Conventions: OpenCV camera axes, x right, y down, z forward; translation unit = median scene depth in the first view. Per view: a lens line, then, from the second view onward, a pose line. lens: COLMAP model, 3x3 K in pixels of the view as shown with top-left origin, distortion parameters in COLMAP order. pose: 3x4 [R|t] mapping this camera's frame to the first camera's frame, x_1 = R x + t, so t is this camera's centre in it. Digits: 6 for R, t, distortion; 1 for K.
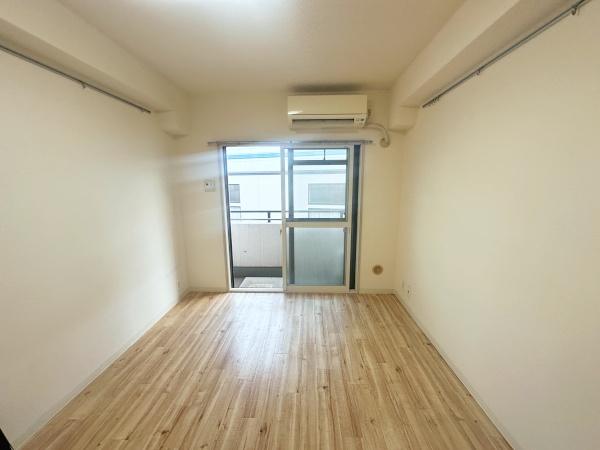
lens RADIAL K [[236.3, 0, 300.0], [0, 236.3, 225.0], [0, 0, 1]] dist [0.000508, 0.000082]
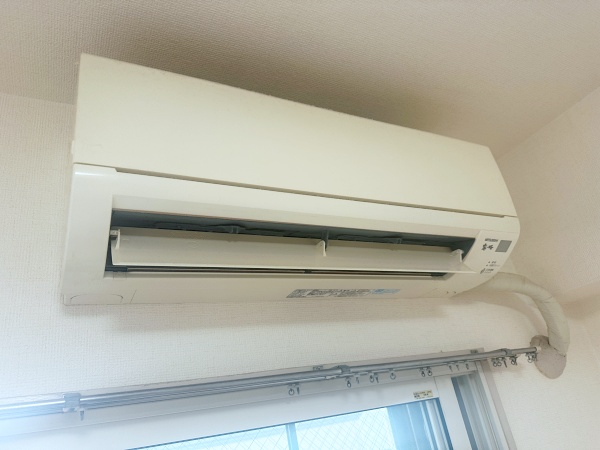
lens RADIAL K [[428.3, 0, 300.0], [0, 428.3, 225.0], [0, 0, 1]] dist [0.000218, -0.000011]
pose [[0.863631, 0.091756, 0.495703, -0.033970], [0.236703, 0.794362, -0.559429, -0.173081], [-0.445099, 0.600475, 0.664317, 0.477844]]
